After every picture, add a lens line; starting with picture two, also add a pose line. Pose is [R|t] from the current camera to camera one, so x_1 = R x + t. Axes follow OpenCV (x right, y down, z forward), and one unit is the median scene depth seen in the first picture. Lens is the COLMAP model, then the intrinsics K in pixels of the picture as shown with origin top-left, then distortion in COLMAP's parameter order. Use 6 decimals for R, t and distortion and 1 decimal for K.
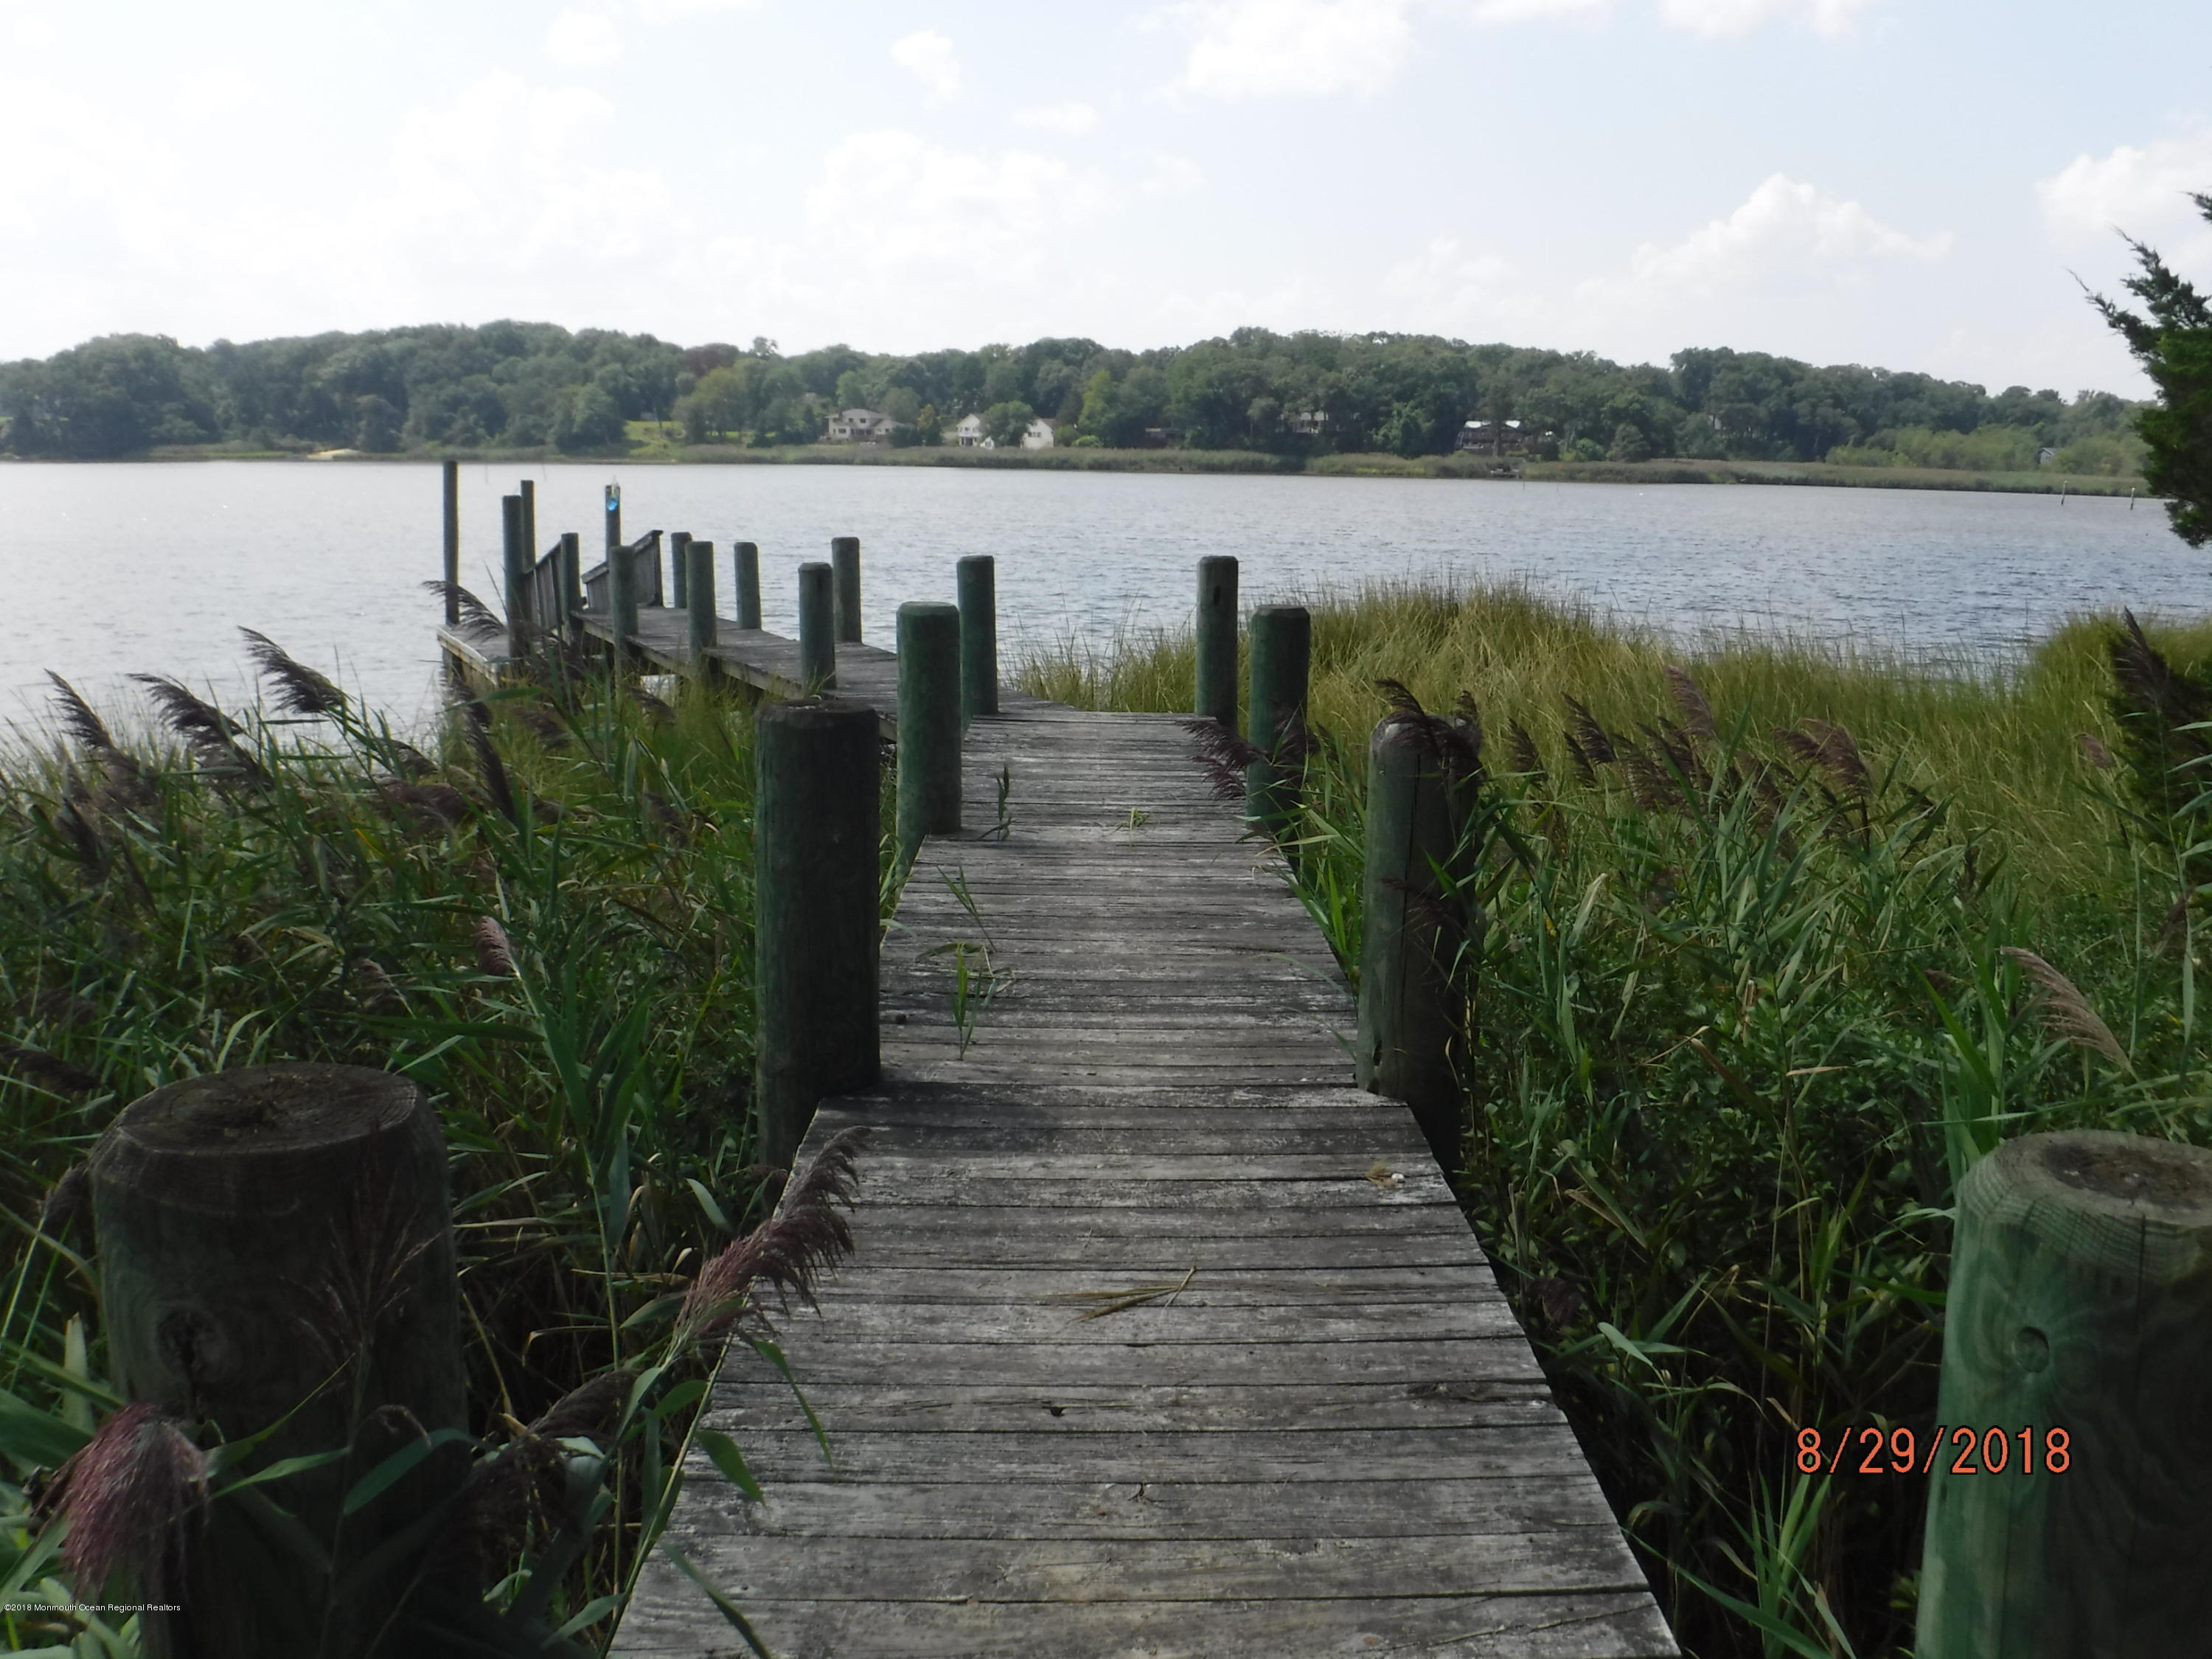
lens RADIAL K [[1885.8, 0, 1096.7], [0, 1885.8, 830.0], [0, 0, 1]] dist [-0.086680, 0.044344]
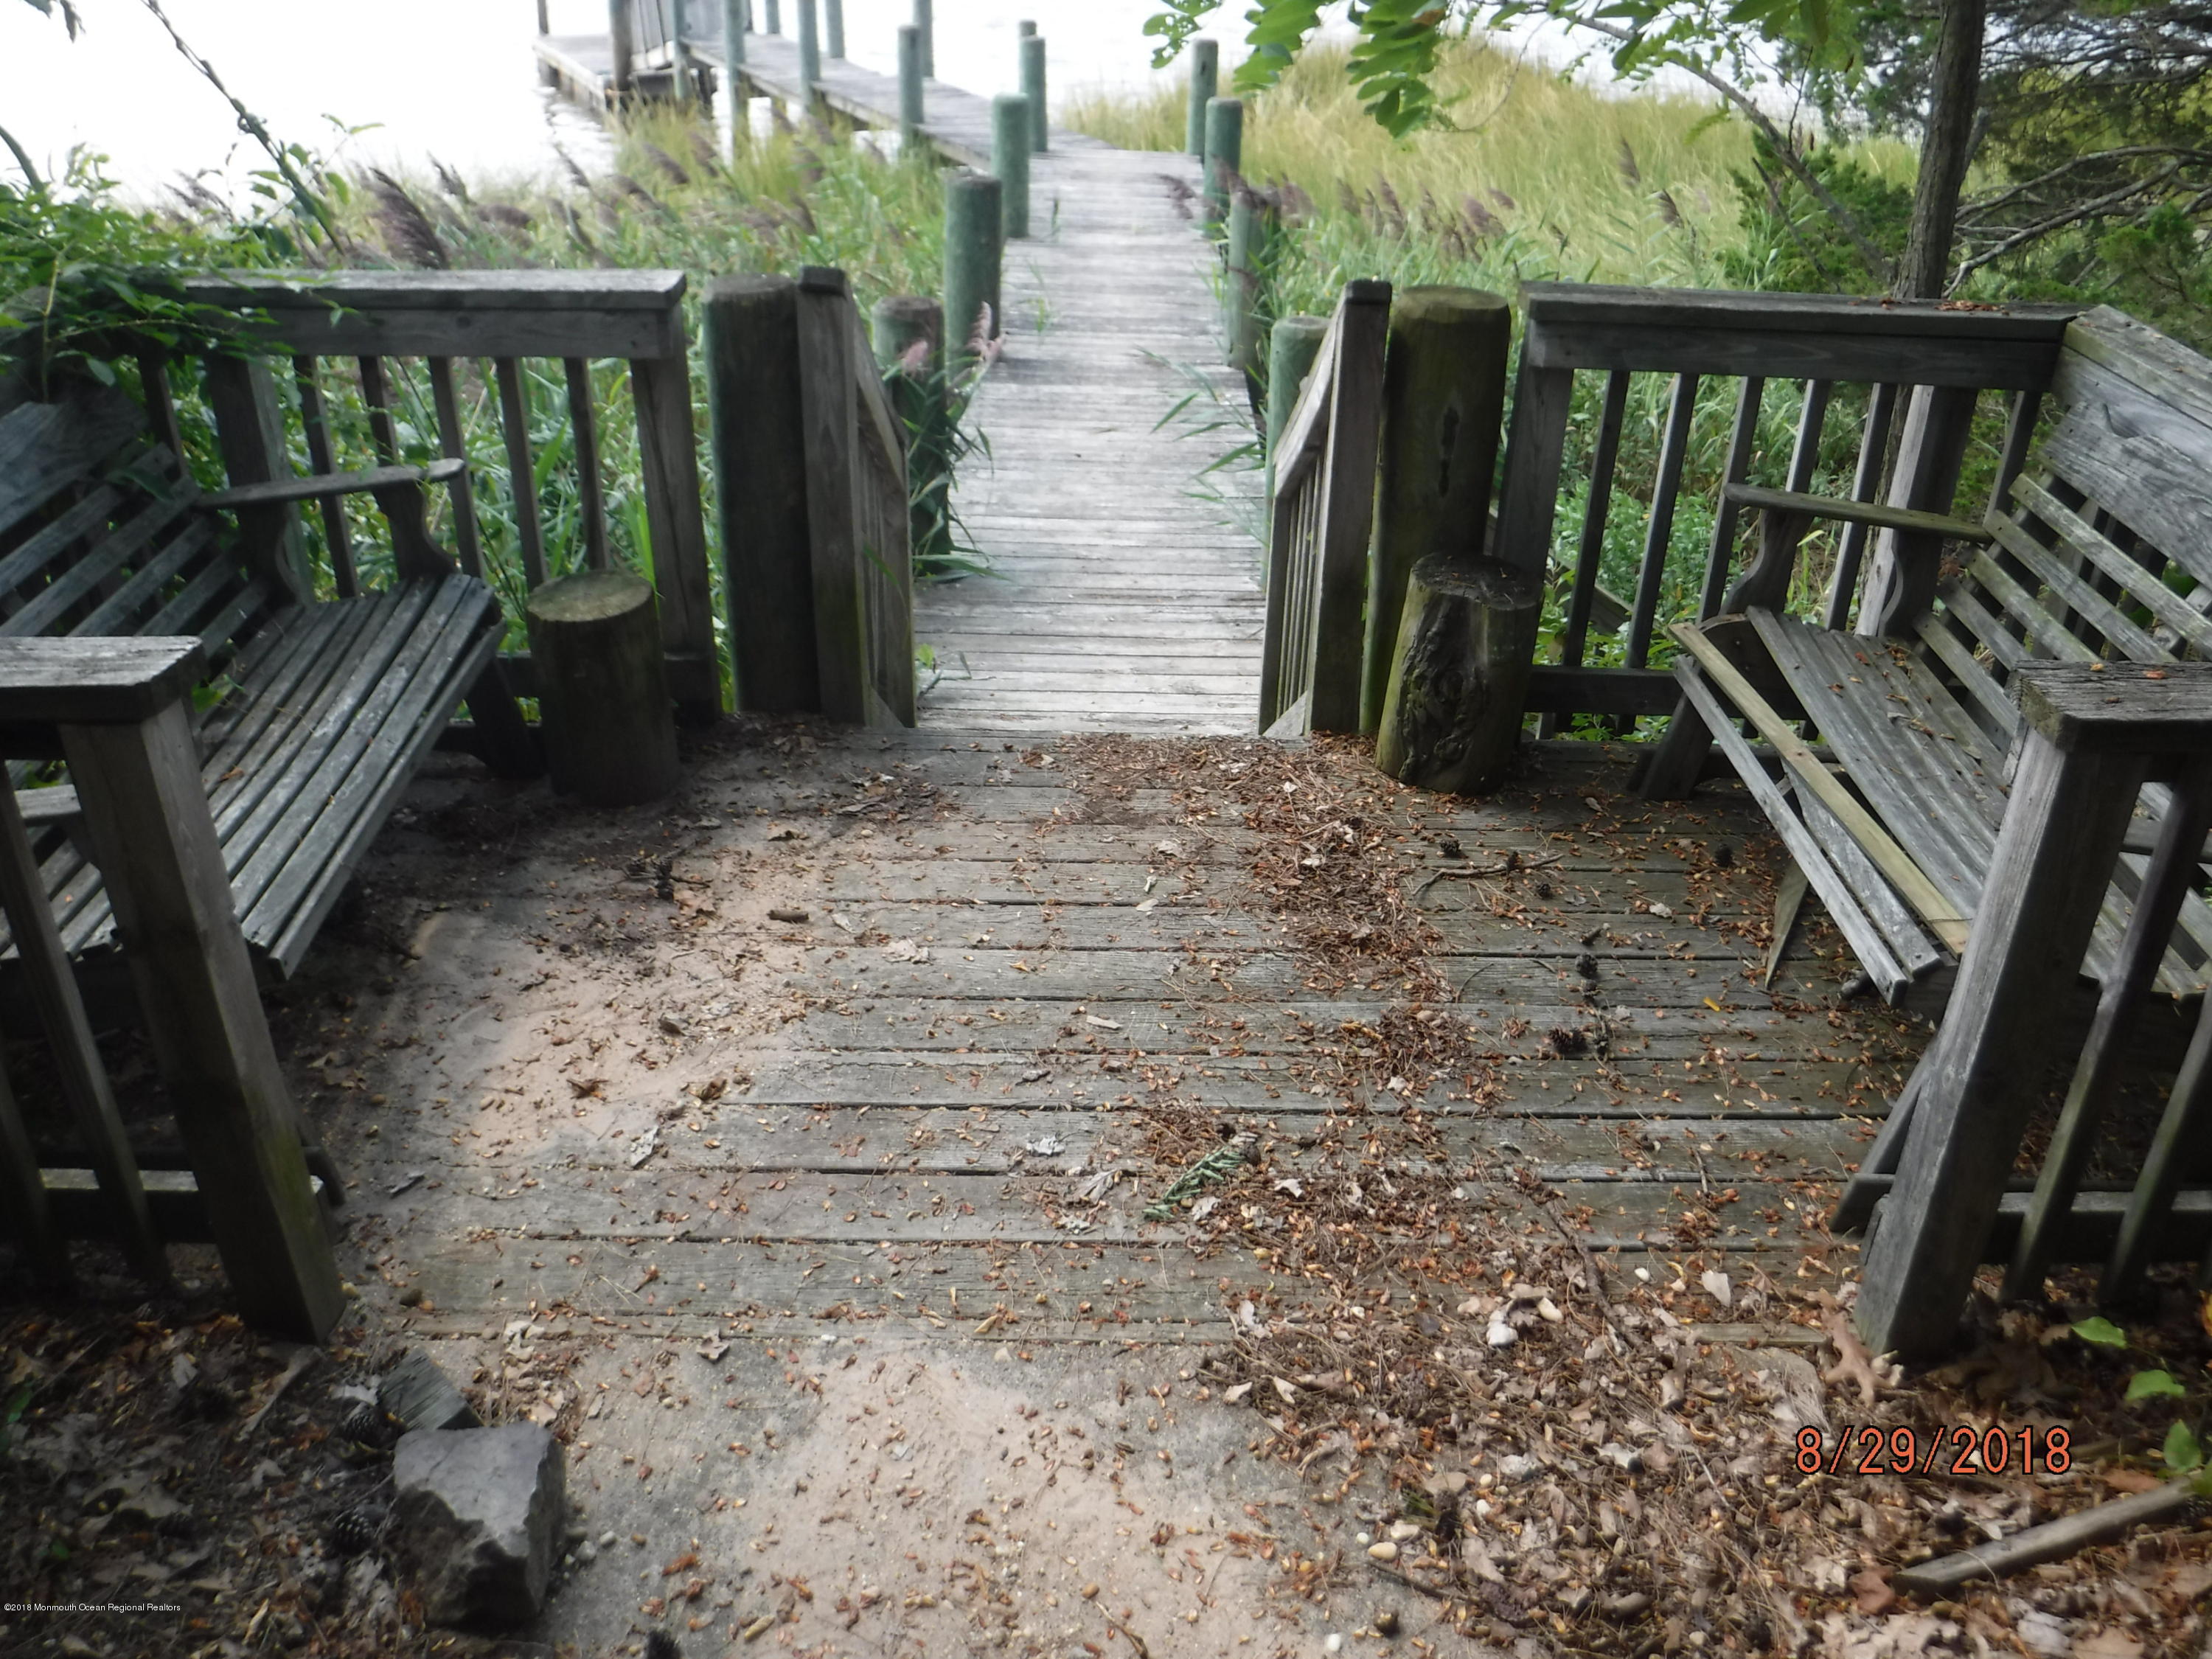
lens RADIAL K [[1885.8, 0, 1107.2], [0, 1885.8, 830.1], [0, 0, 1]] dist [-0.086680, 0.044344]
pose [[0.999725, 0.021743, -0.008836, 0.026212], [-0.018029, 0.952495, 0.304021, -0.003844], [0.015027, -0.303778, 0.952624, -0.843771]]
